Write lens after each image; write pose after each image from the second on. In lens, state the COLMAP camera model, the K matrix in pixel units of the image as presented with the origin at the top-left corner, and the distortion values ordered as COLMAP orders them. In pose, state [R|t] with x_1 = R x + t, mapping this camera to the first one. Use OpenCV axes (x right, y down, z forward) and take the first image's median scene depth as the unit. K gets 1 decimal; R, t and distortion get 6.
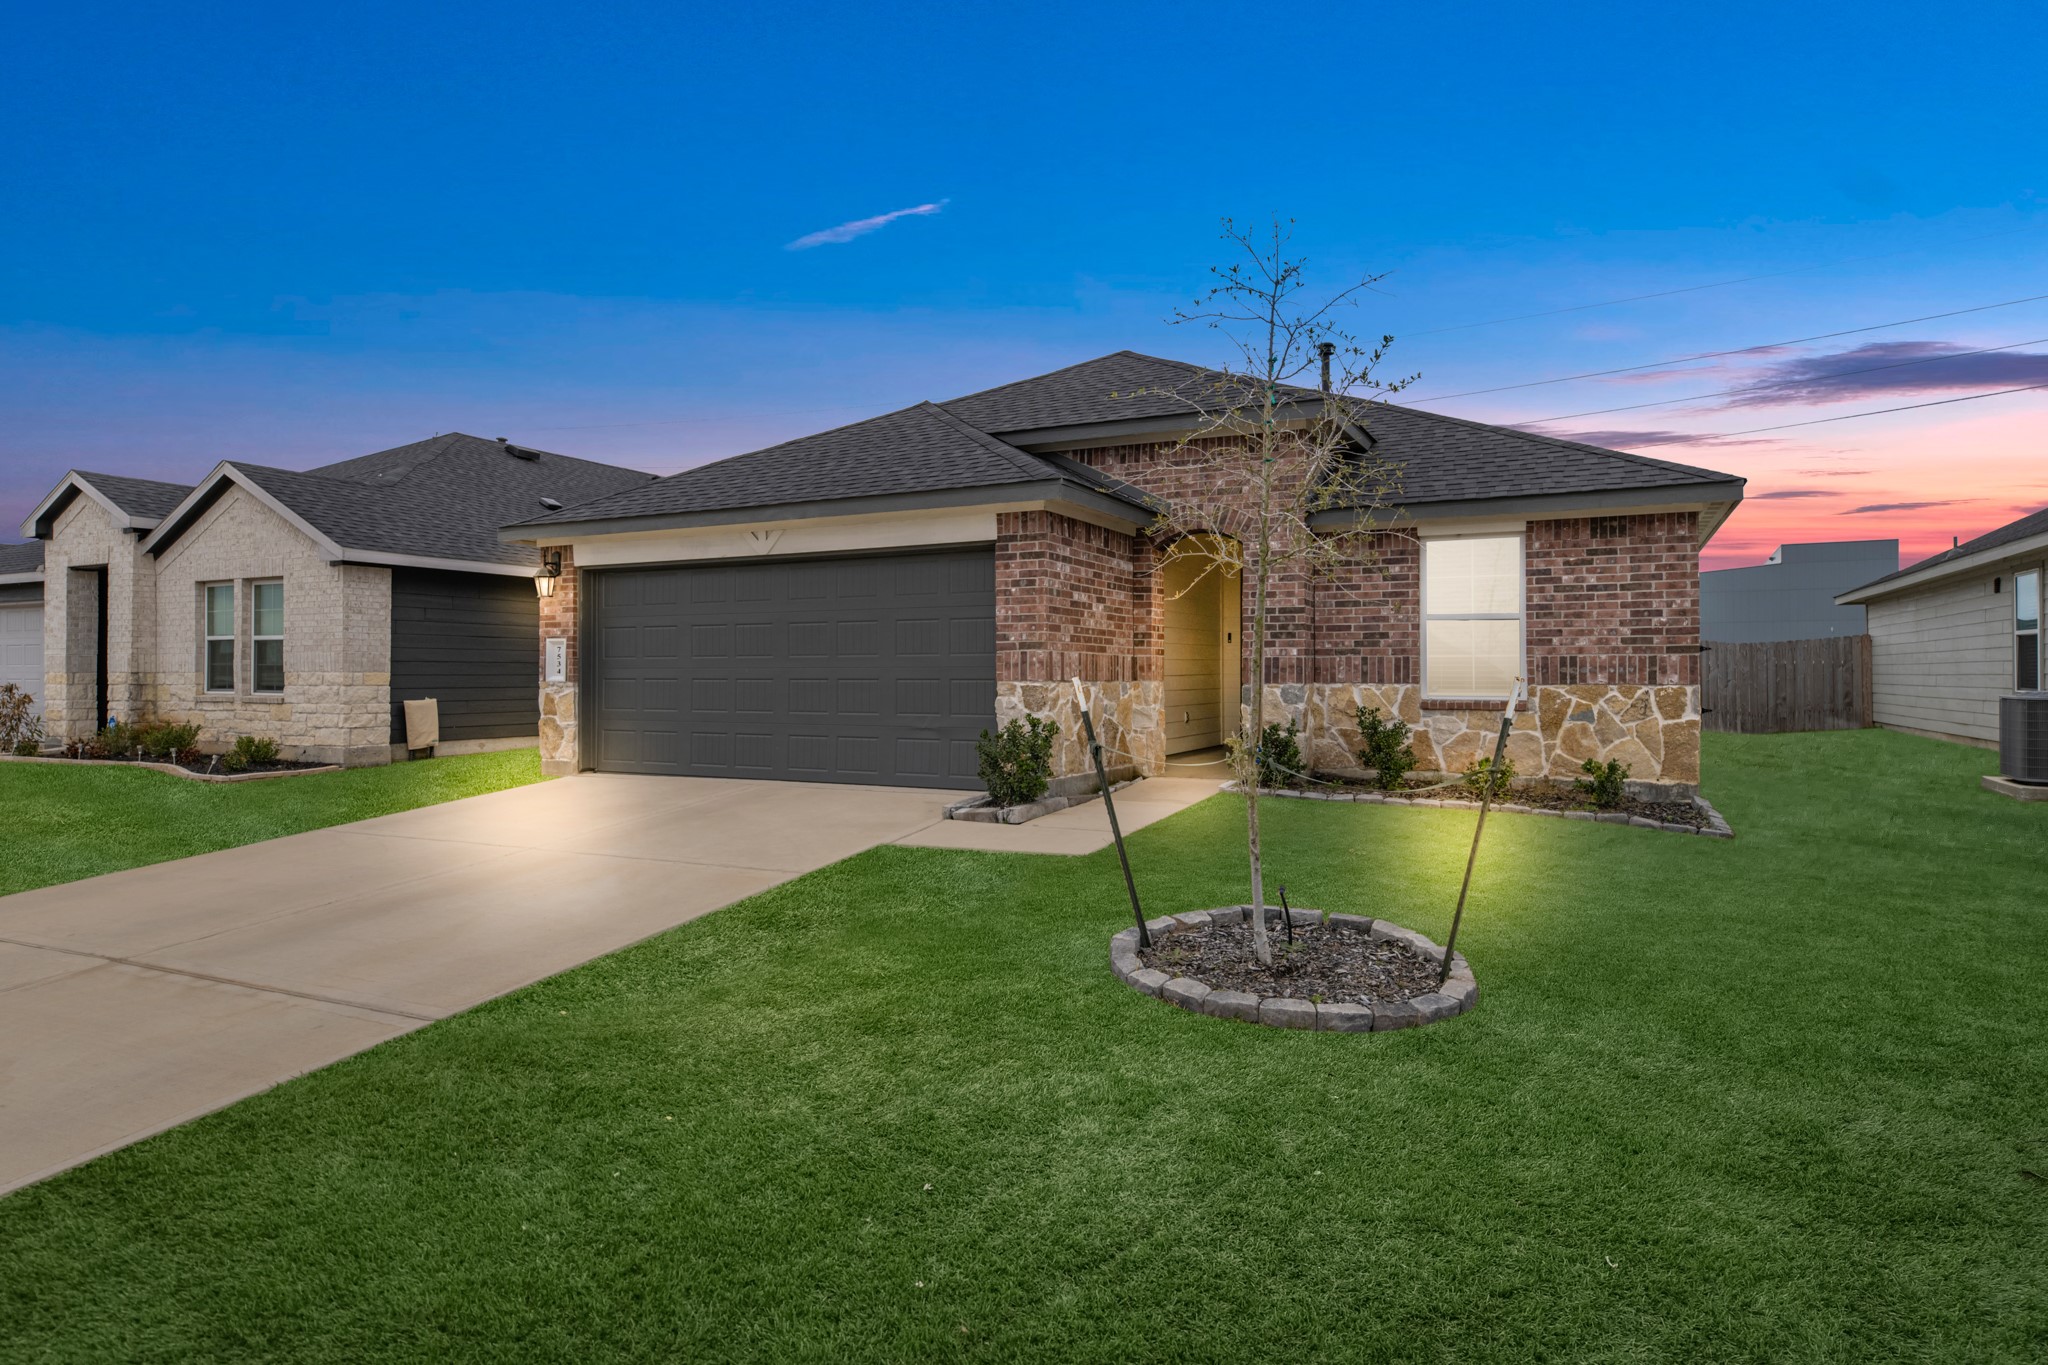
lens RADIAL K [[995.1, 0, 1003.5], [0, 995.1, 670.8], [0, 0, 1]] dist [0.003519, 0.001237]
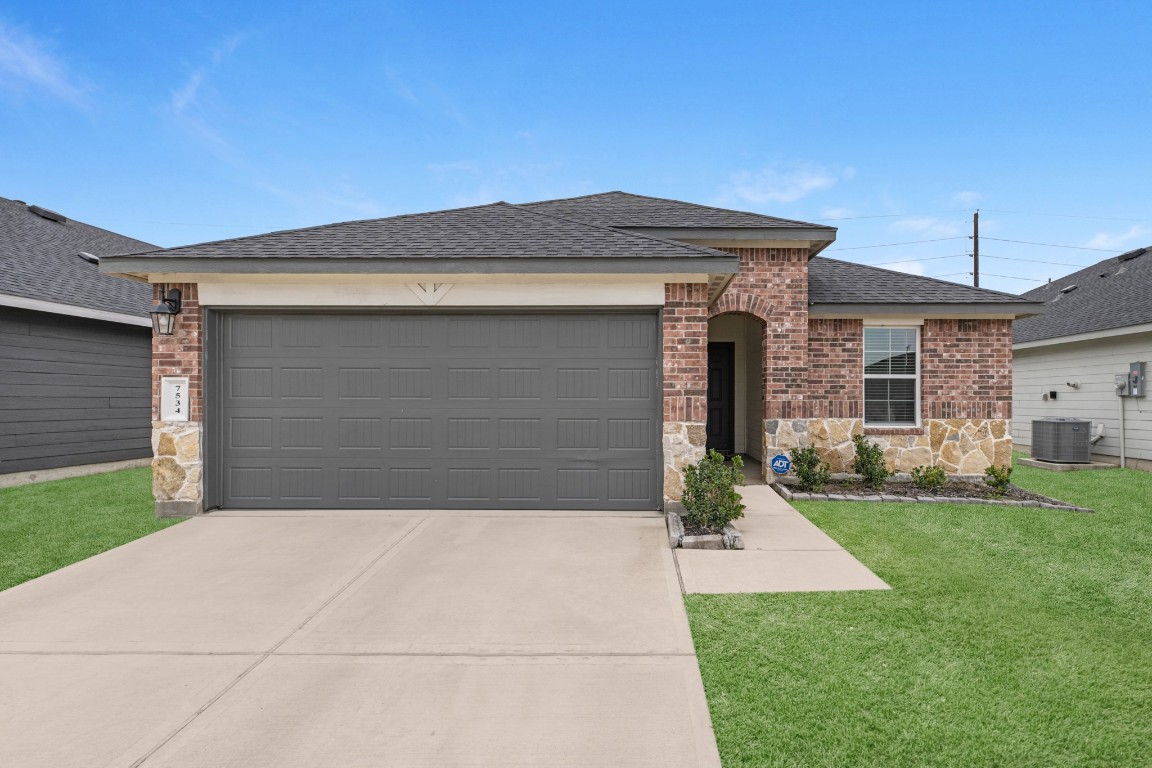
lens RADIAL K [[514.0, 0, 574.9], [0, 514.0, 403.0], [0, 0, 1]] dist [0.000759, -0.000279]
pose [[0.919600, 0.001332, 0.392853, -0.335837], [-0.005944, 0.999927, 0.010523, -0.017392], [-0.392811, -0.012012, 0.919541, 0.445267]]
